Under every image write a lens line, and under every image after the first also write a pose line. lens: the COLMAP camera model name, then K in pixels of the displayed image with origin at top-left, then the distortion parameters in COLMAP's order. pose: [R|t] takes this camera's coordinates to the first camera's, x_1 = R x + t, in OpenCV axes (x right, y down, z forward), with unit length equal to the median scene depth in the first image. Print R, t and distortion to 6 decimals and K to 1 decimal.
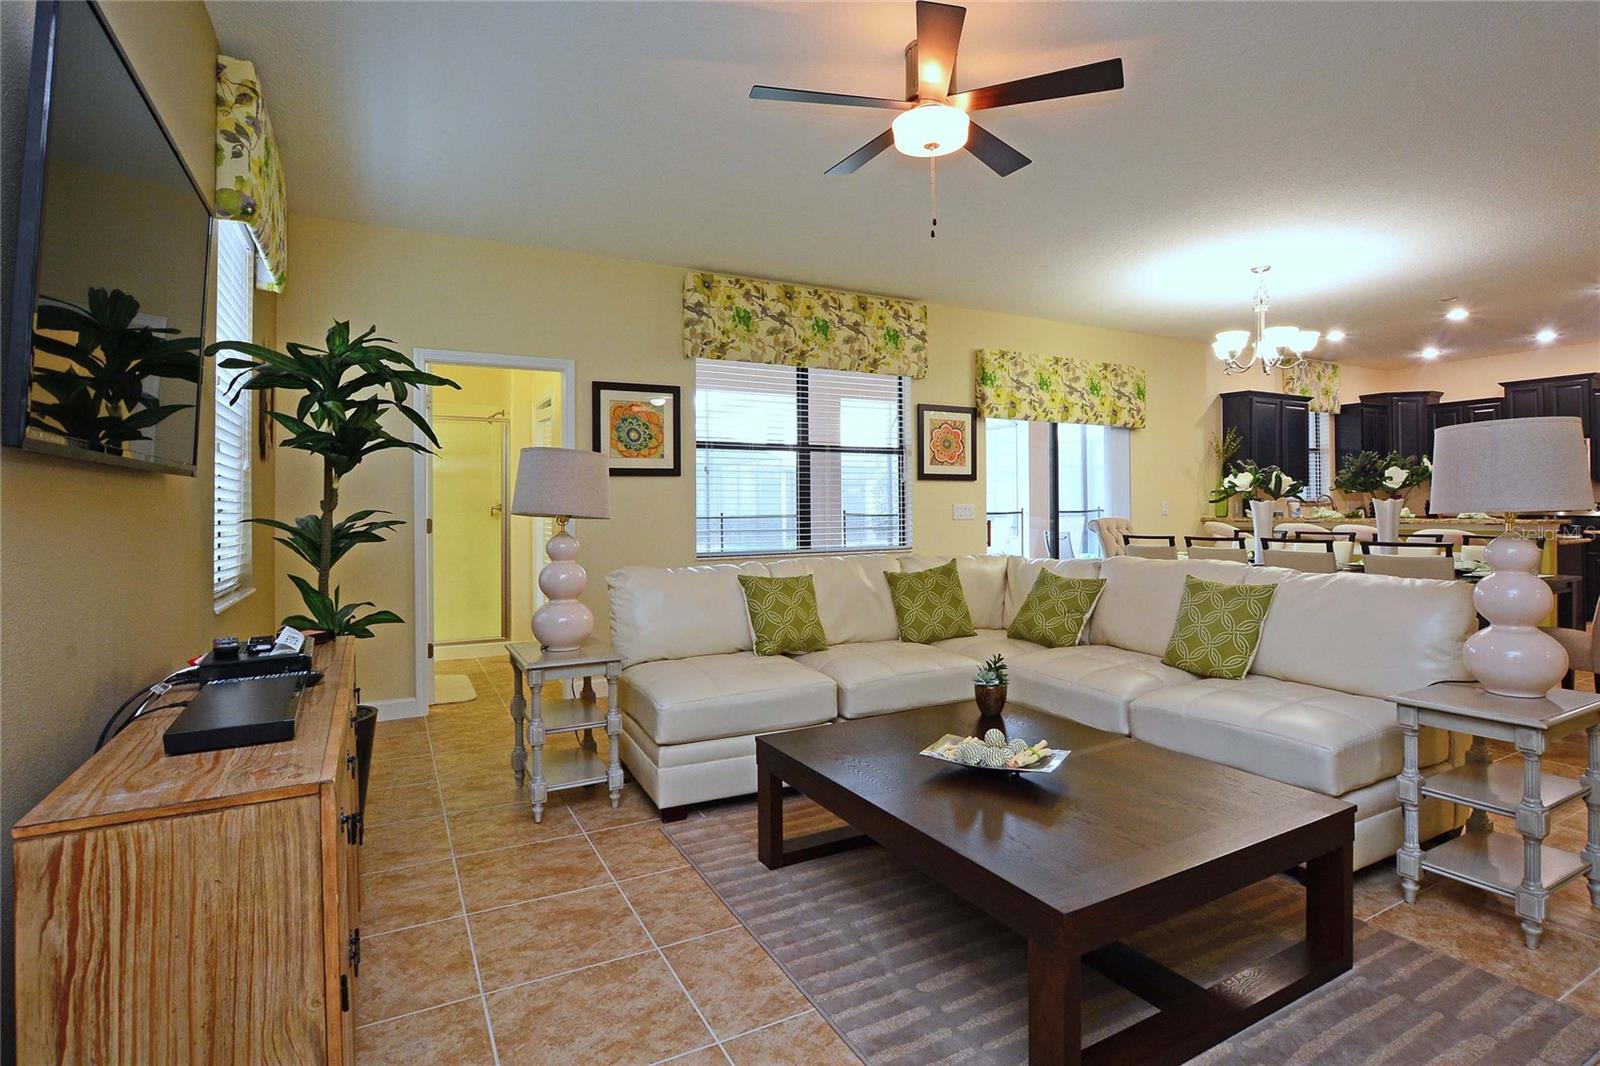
lens RADIAL K [[835.5, 0, 803.6], [0, 835.5, 486.3], [0, 0, 1]] dist [-0.021952, 0.000174]
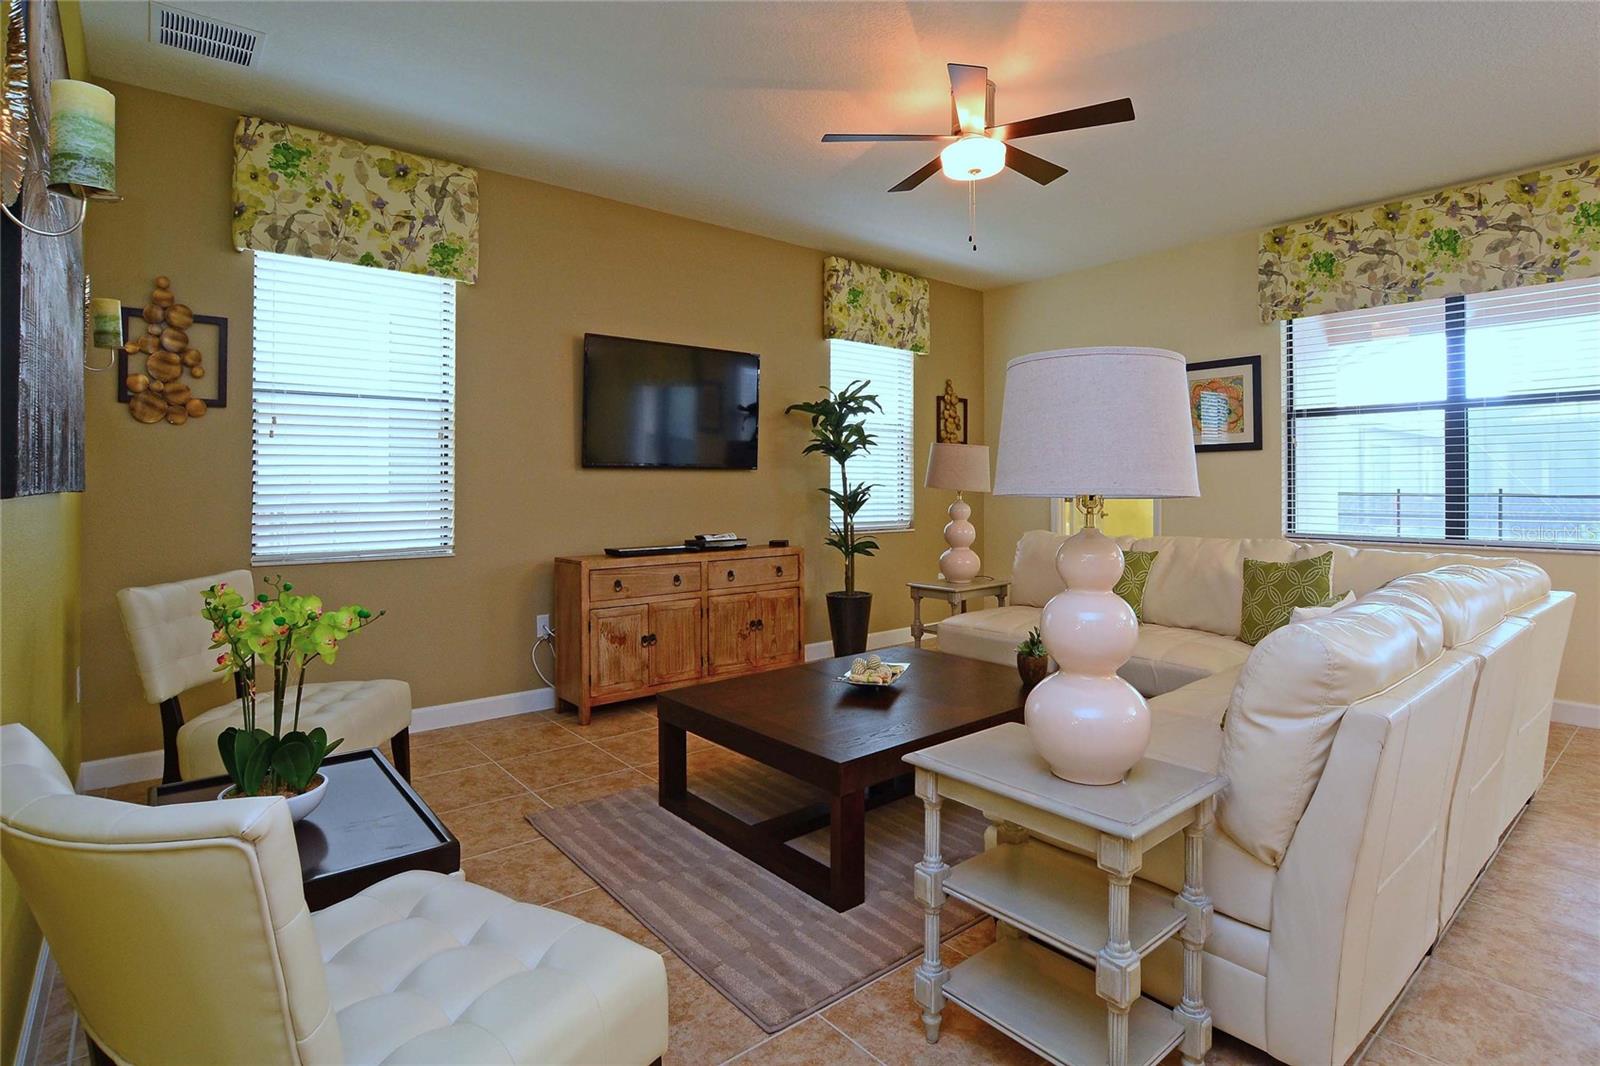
lens RADIAL K [[835.5, 0, 856.3], [0, 835.5, 481.6], [0, 0, 1]] dist [-0.021952, 0.000174]
pose [[0.192446, 0.001846, -0.981306, 0.626417], [0.017206, 0.999838, 0.005255, 0.010431], [0.981157, -0.017896, 0.192383, 0.330687]]
